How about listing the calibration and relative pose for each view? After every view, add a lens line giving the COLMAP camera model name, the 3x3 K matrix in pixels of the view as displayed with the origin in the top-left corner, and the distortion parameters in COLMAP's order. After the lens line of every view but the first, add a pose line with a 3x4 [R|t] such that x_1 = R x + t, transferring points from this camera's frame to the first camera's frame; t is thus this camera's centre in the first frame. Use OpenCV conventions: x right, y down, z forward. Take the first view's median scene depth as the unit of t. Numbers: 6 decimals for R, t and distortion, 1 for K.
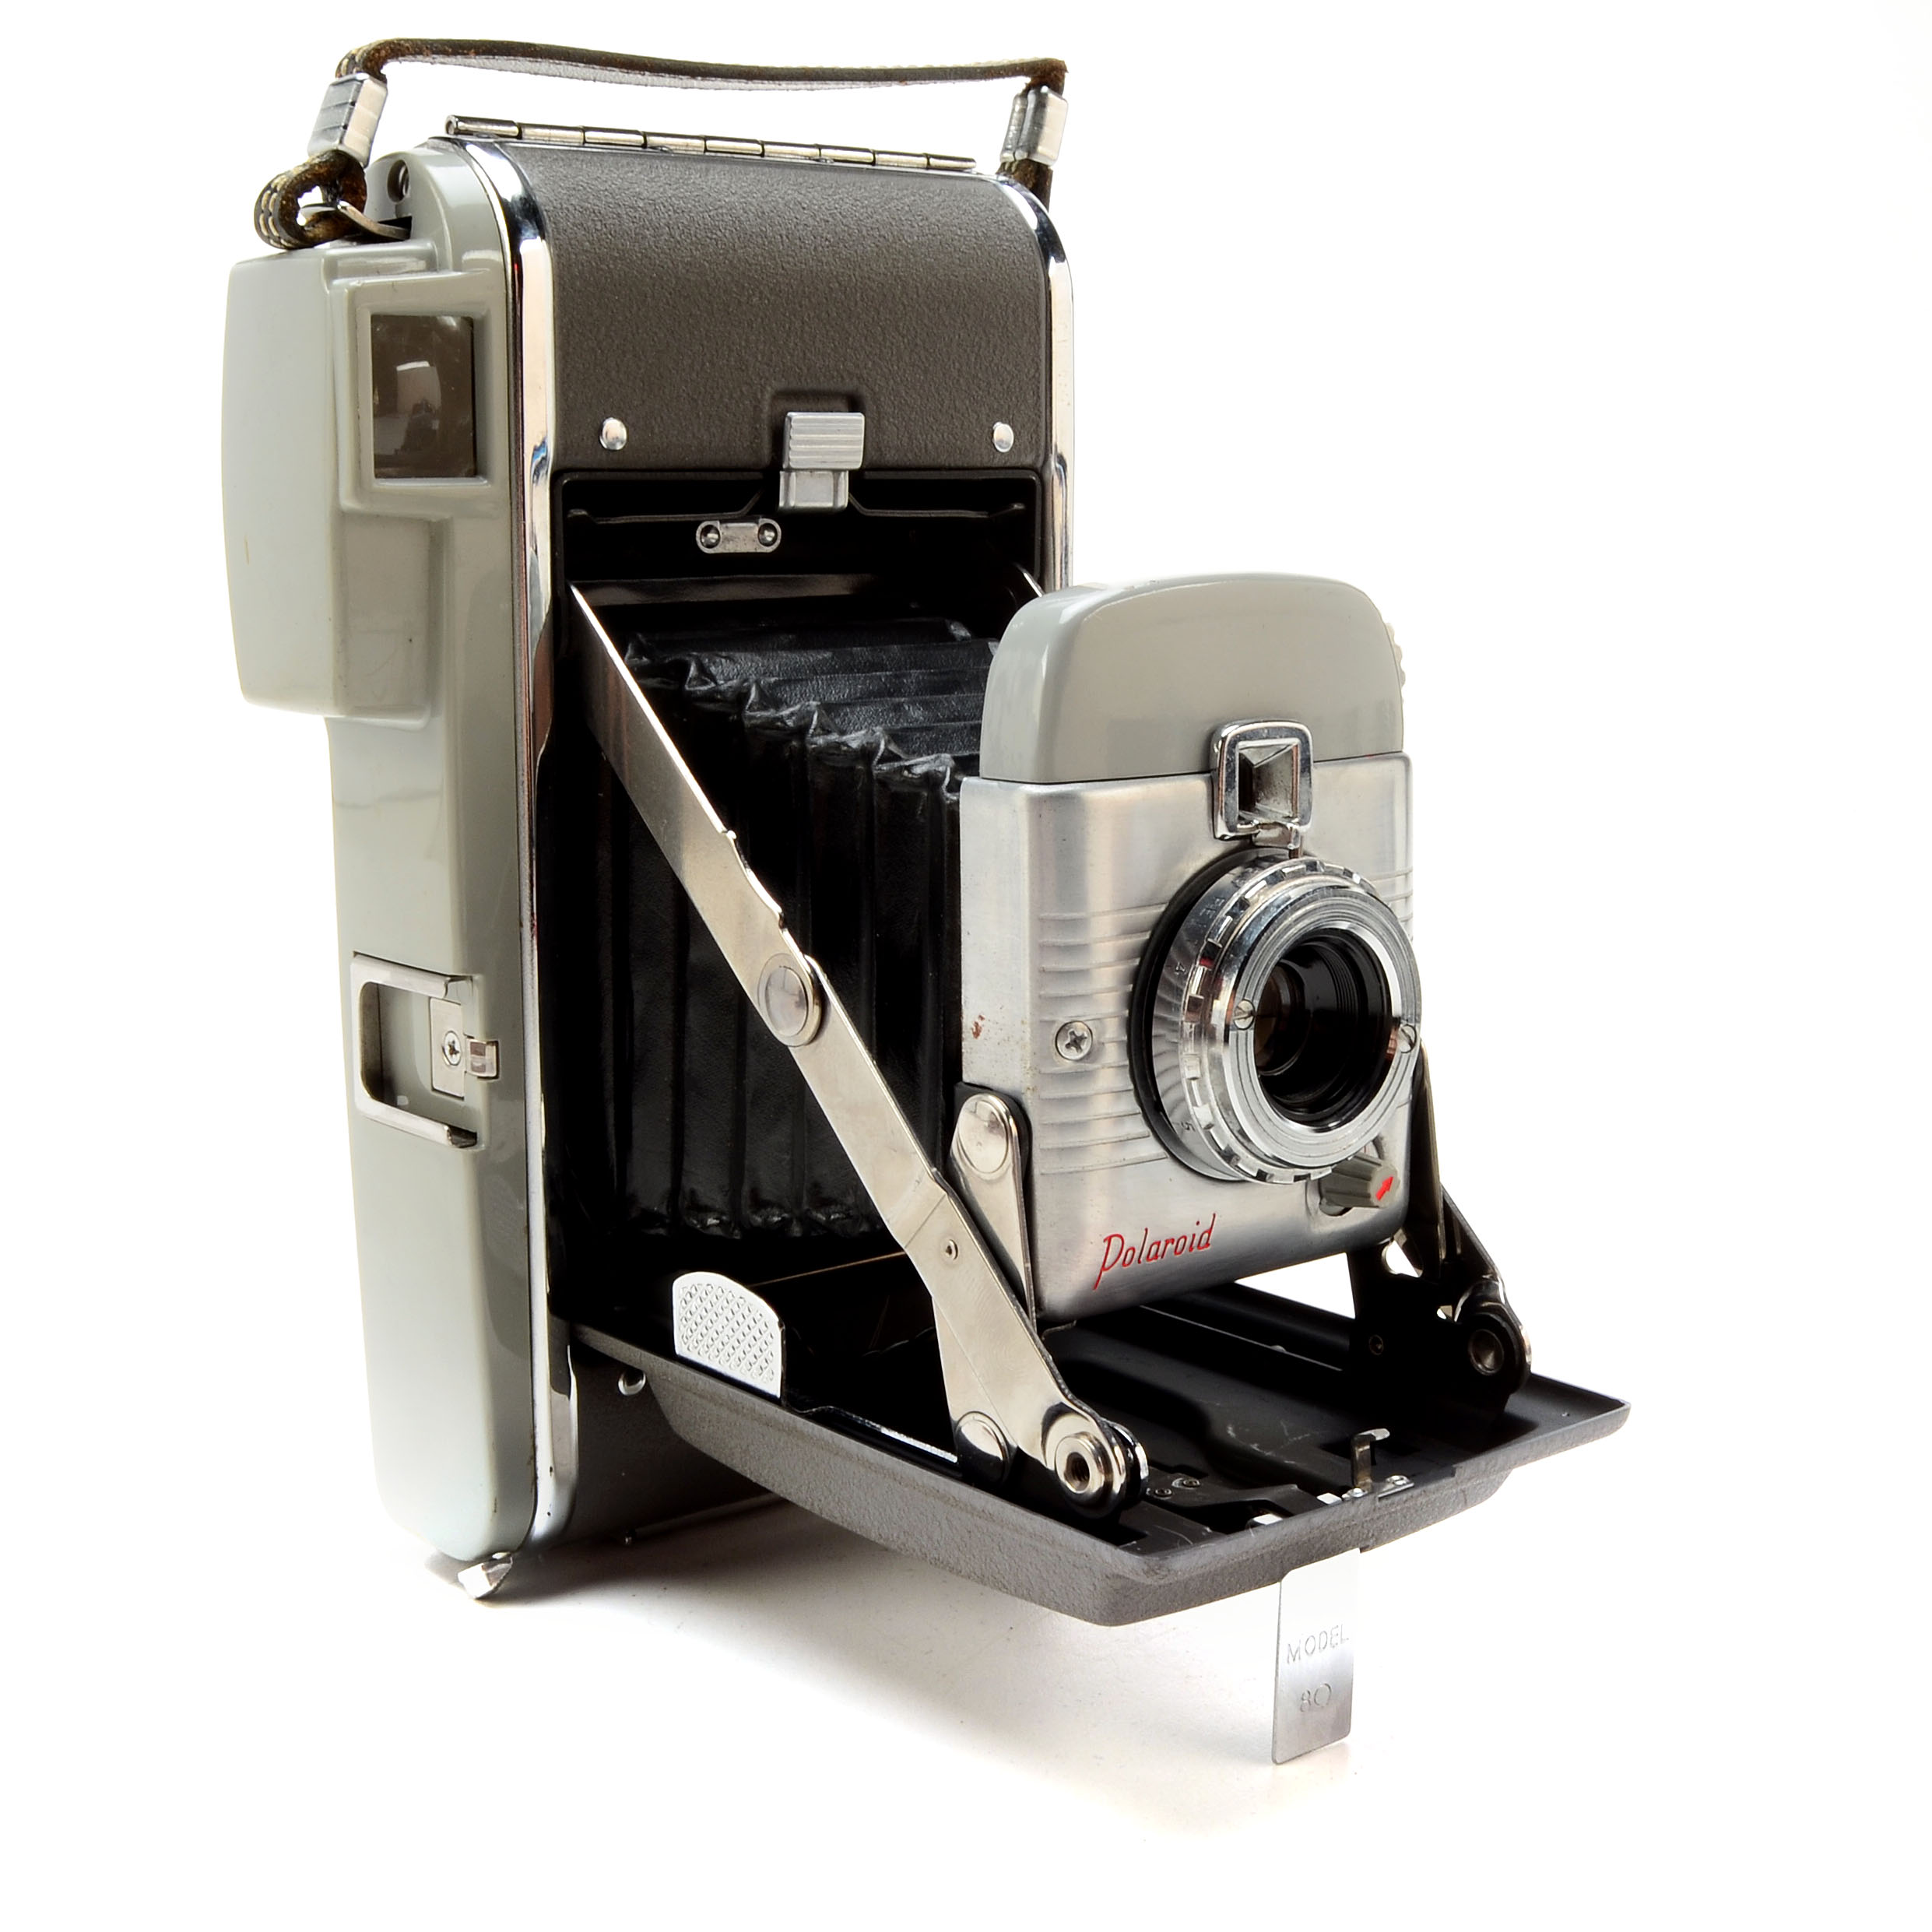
lens RADIAL K [[3163.3, 0, 967.2], [0, 3163.3, 960.2], [0, 0, 1]] dist [-0.117789, 0.000000]
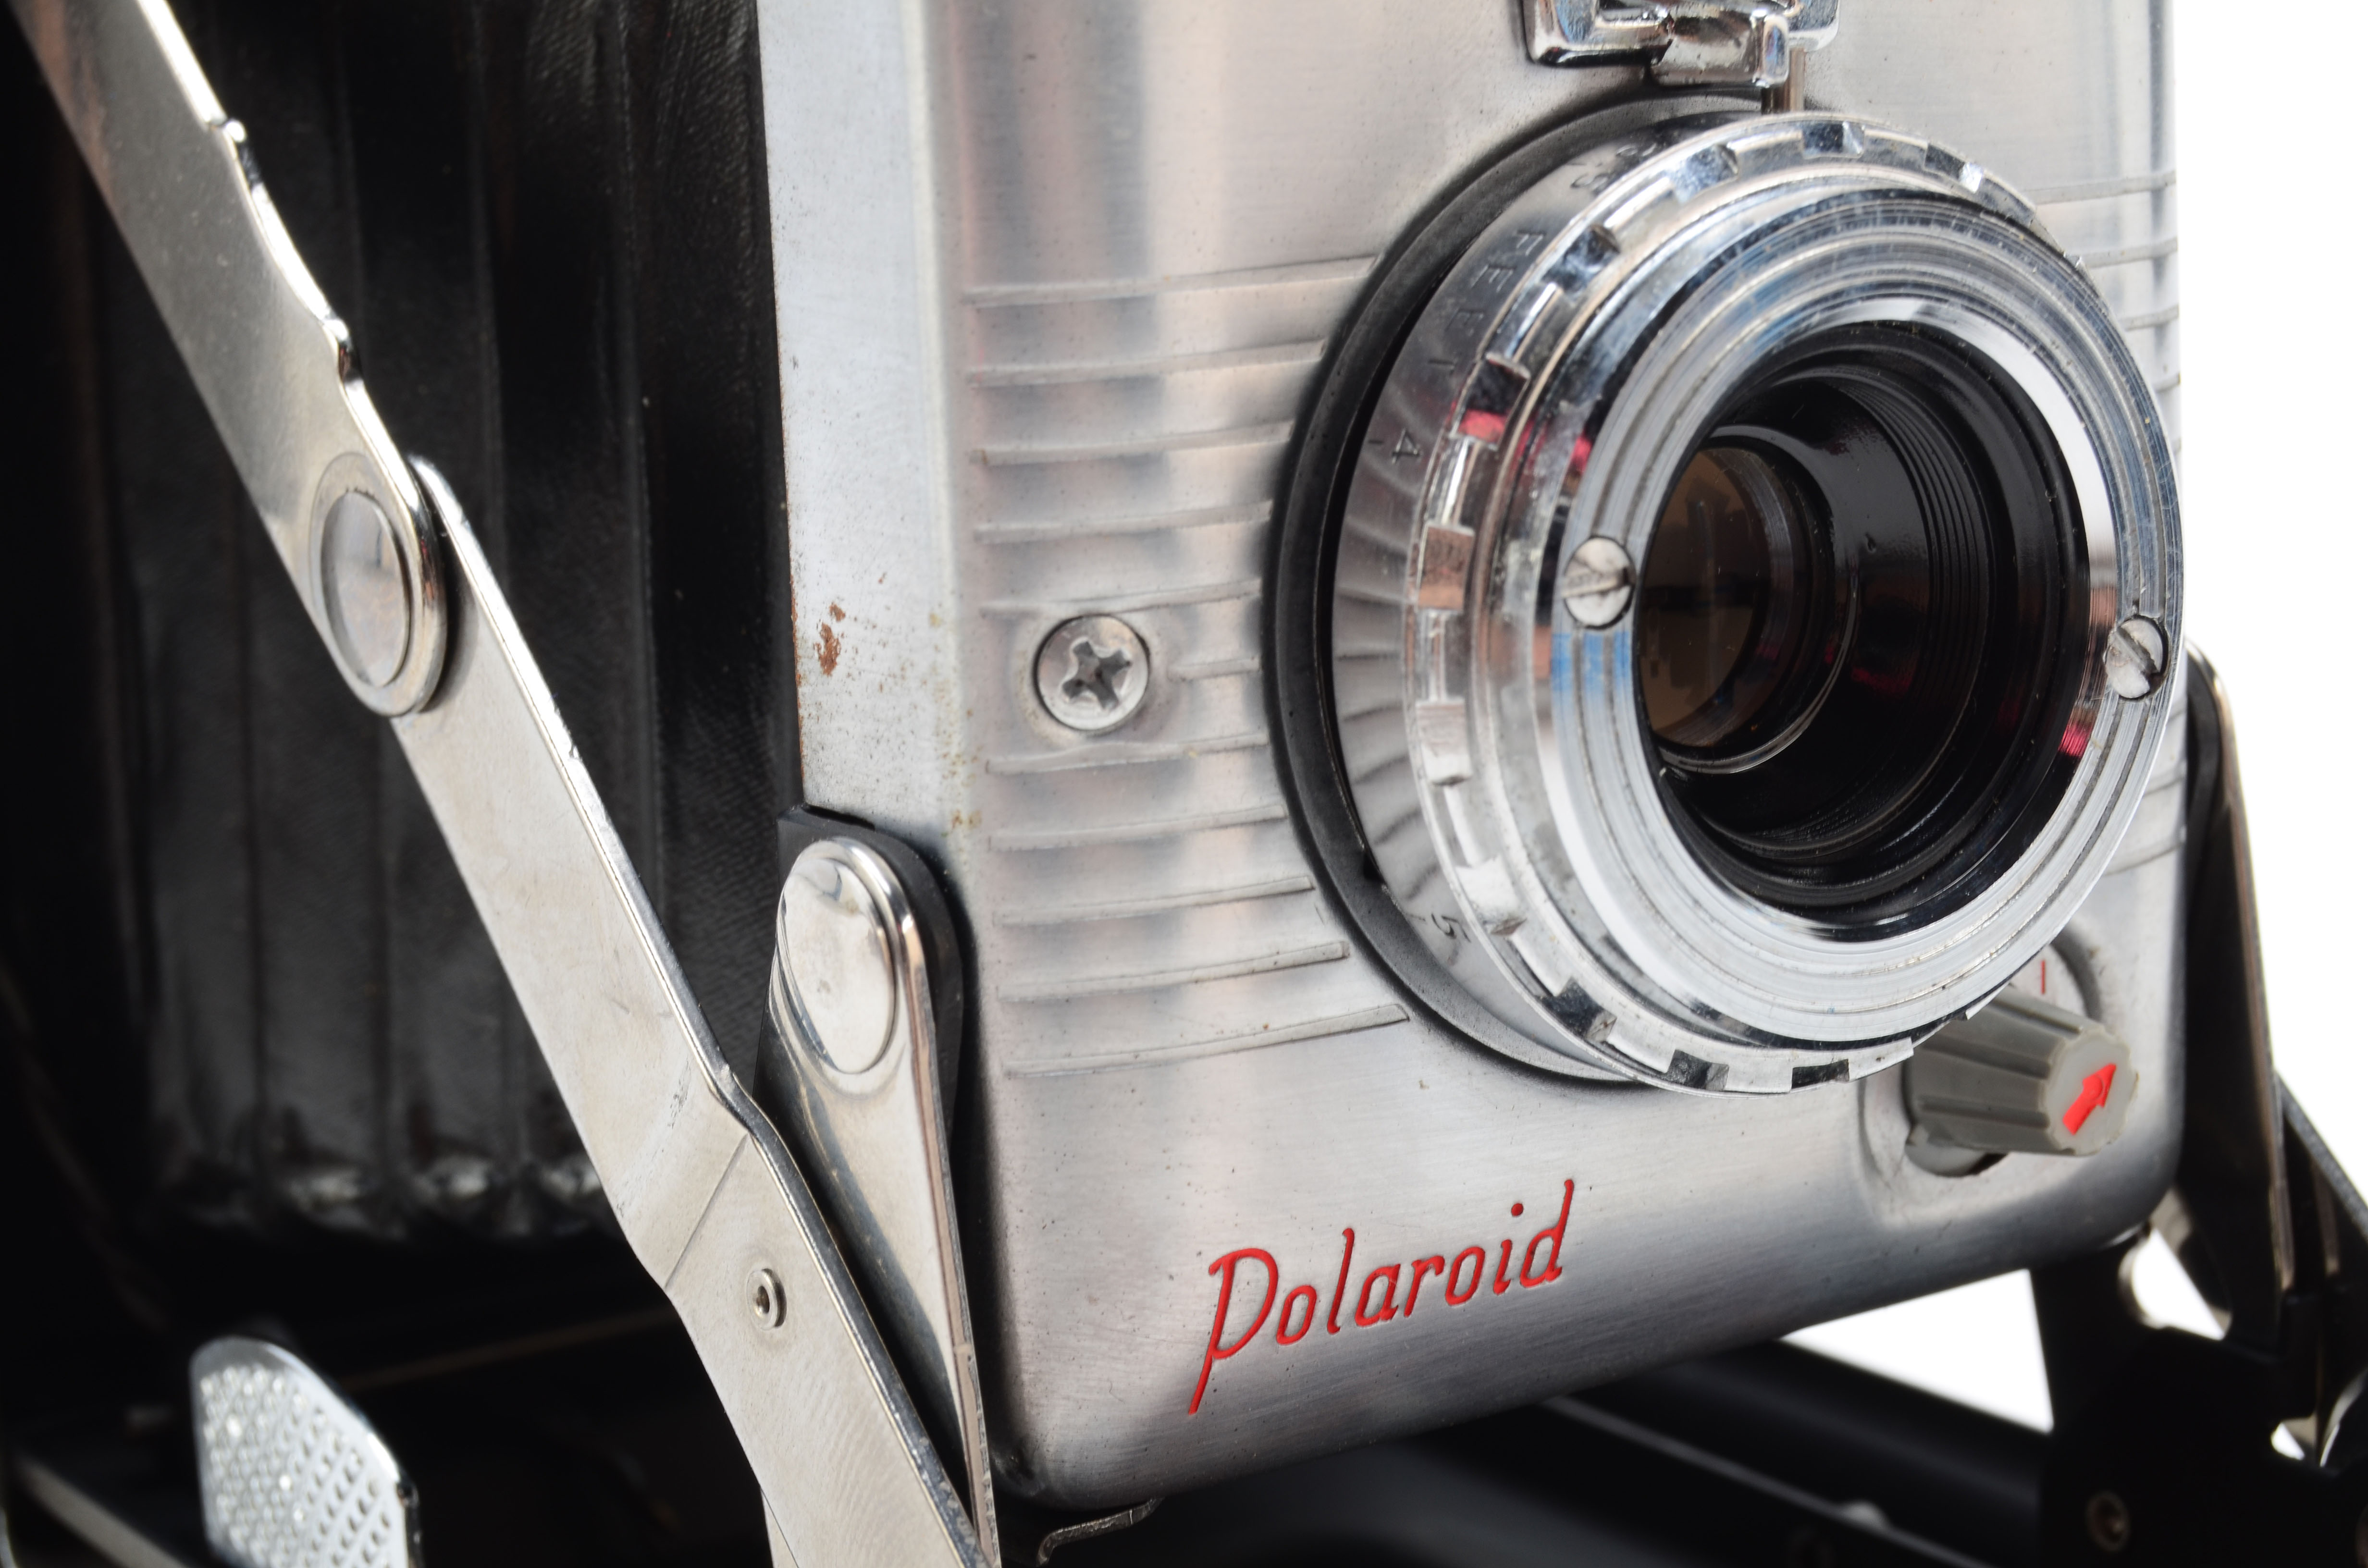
lens RADIAL K [[5272.0, 0, 1181.8], [0, 5272.0, 803.8], [0, 0, 1]] dist [-0.049987, 0.000000]
pose [[0.995189, -0.016299, -0.096612, 0.092766], [0.019193, 0.999392, 0.029098, 0.022484], [0.096079, -0.030812, 0.994897, 0.435579]]
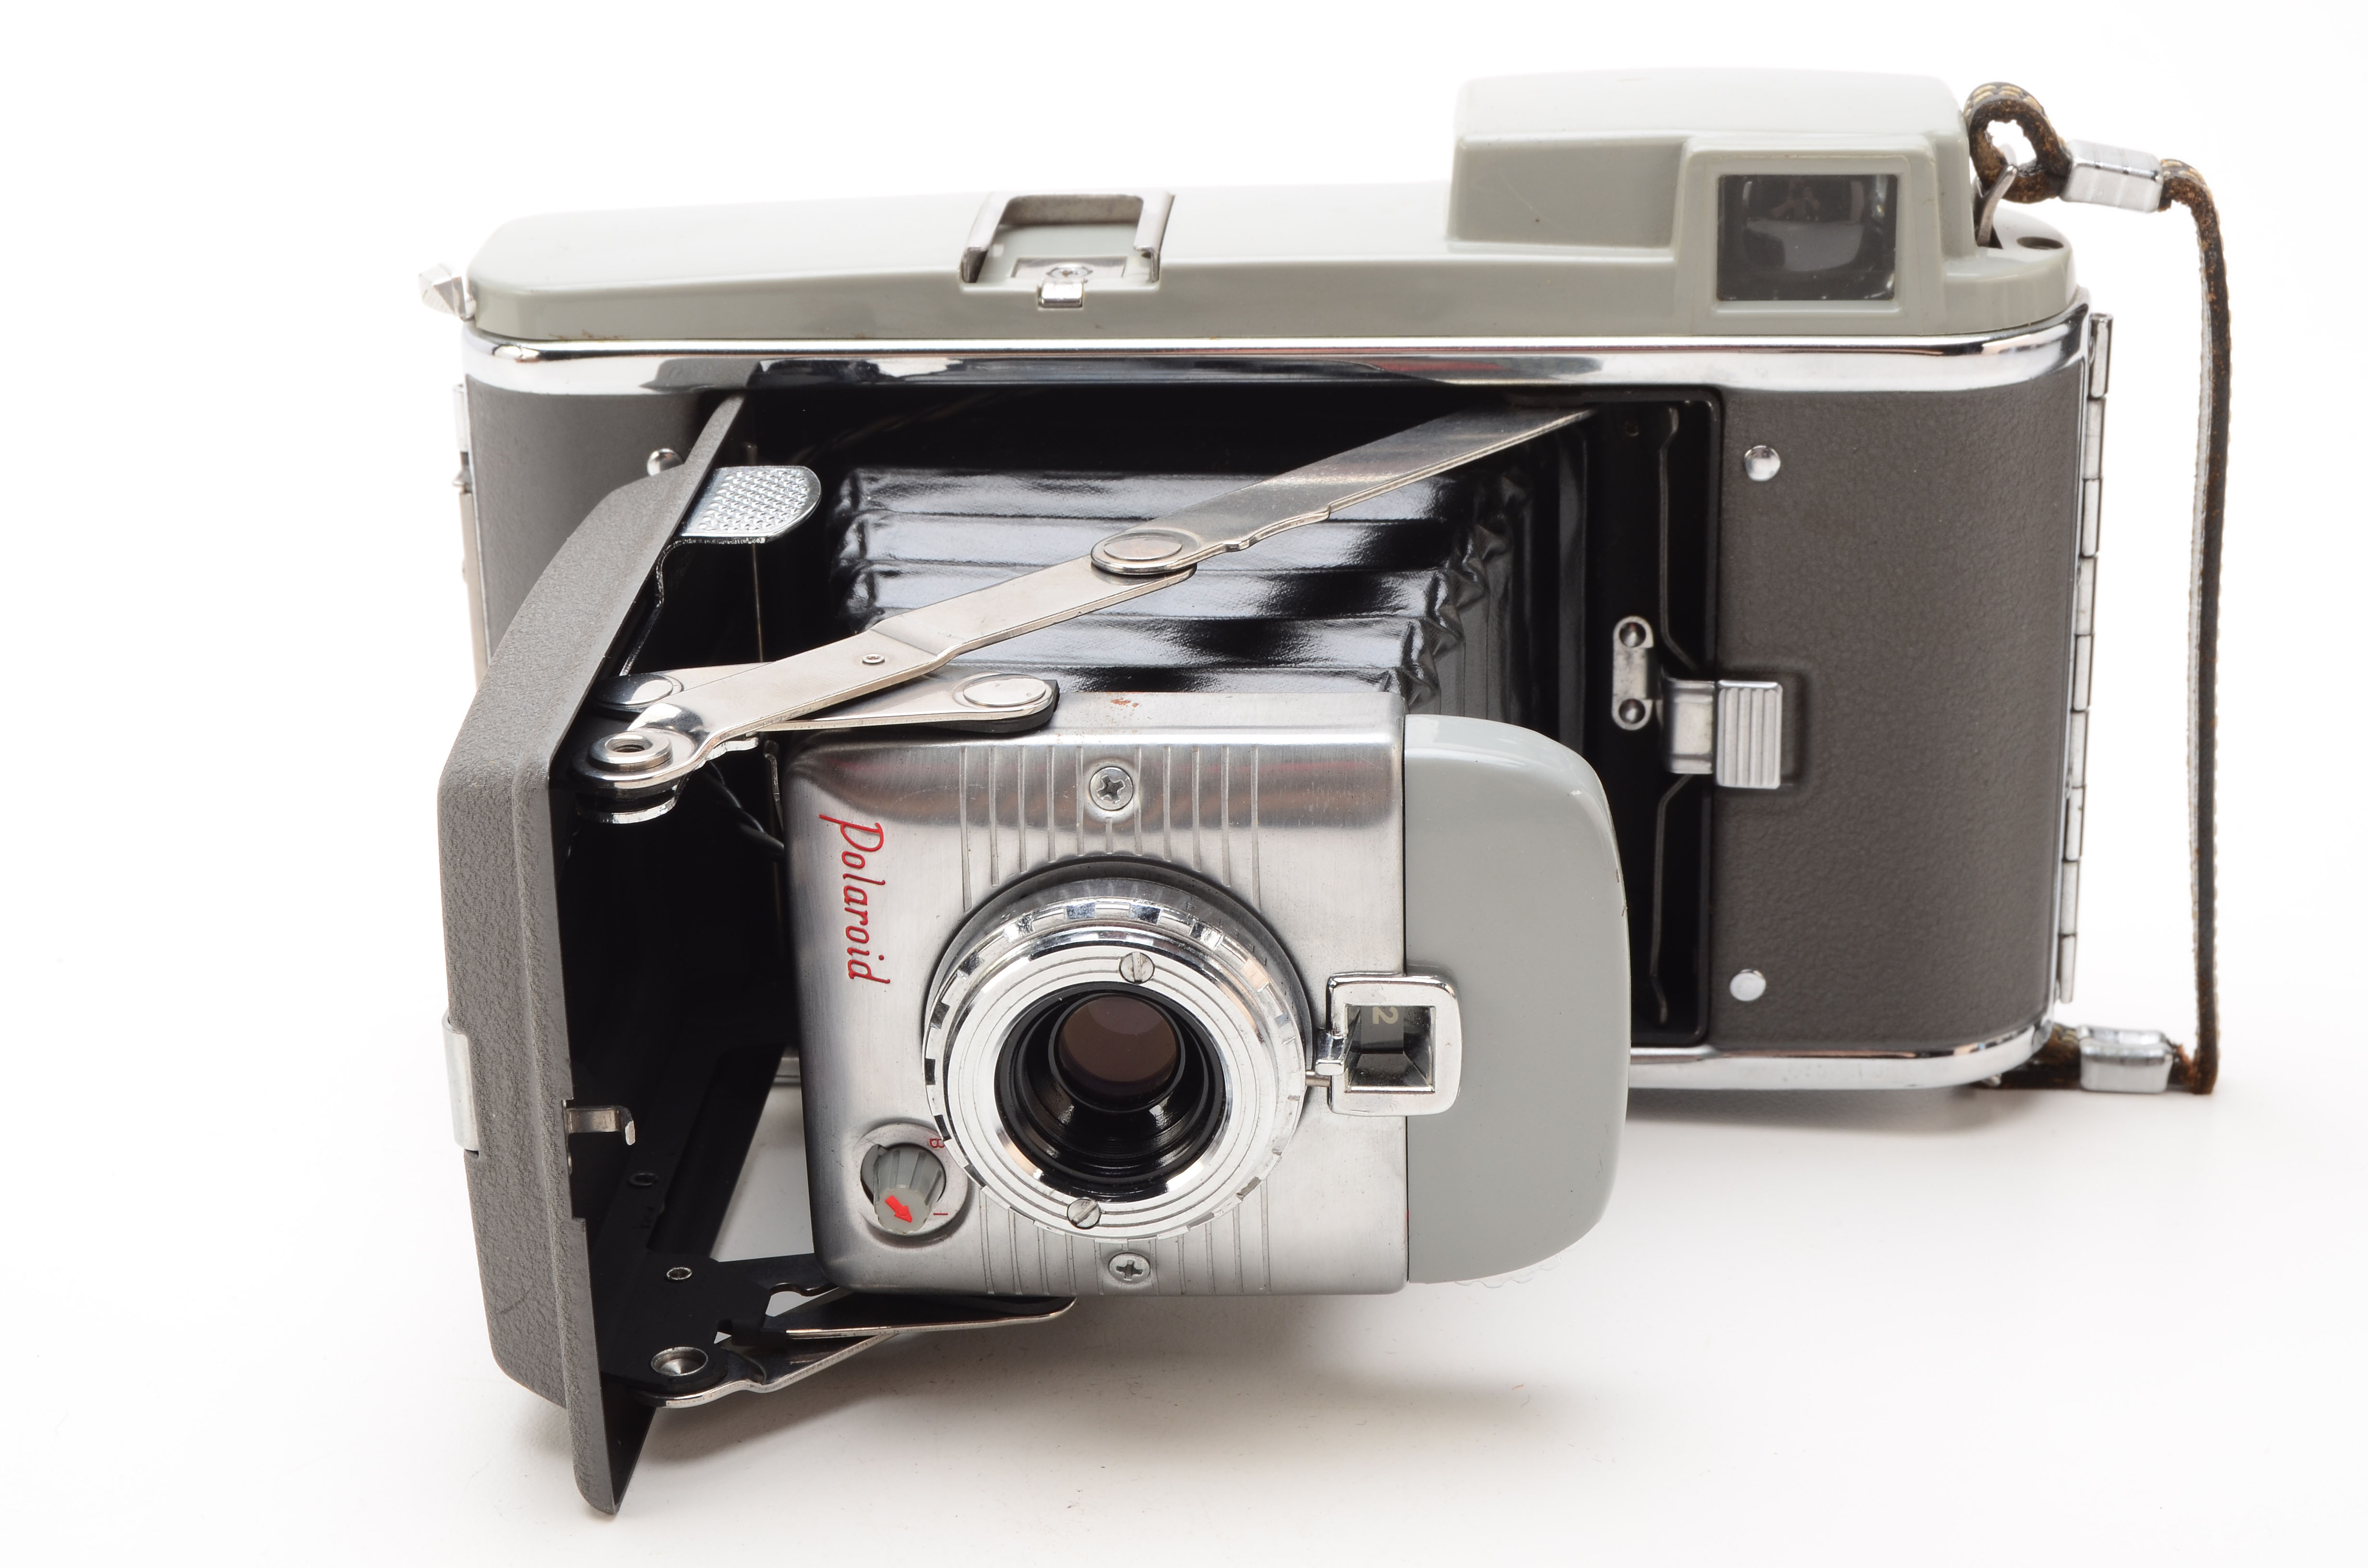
lens RADIAL K [[4988.6, 0, 1180.2], [0, 4988.6, 770.7], [0, 0, 1]] dist [-0.114300, 0.000000]
pose [[-0.024610, 0.954243, -0.298018, 0.428845], [-0.995151, -0.051780, -0.083620, 0.118652], [-0.095226, 0.294516, 0.950890, -0.318086]]
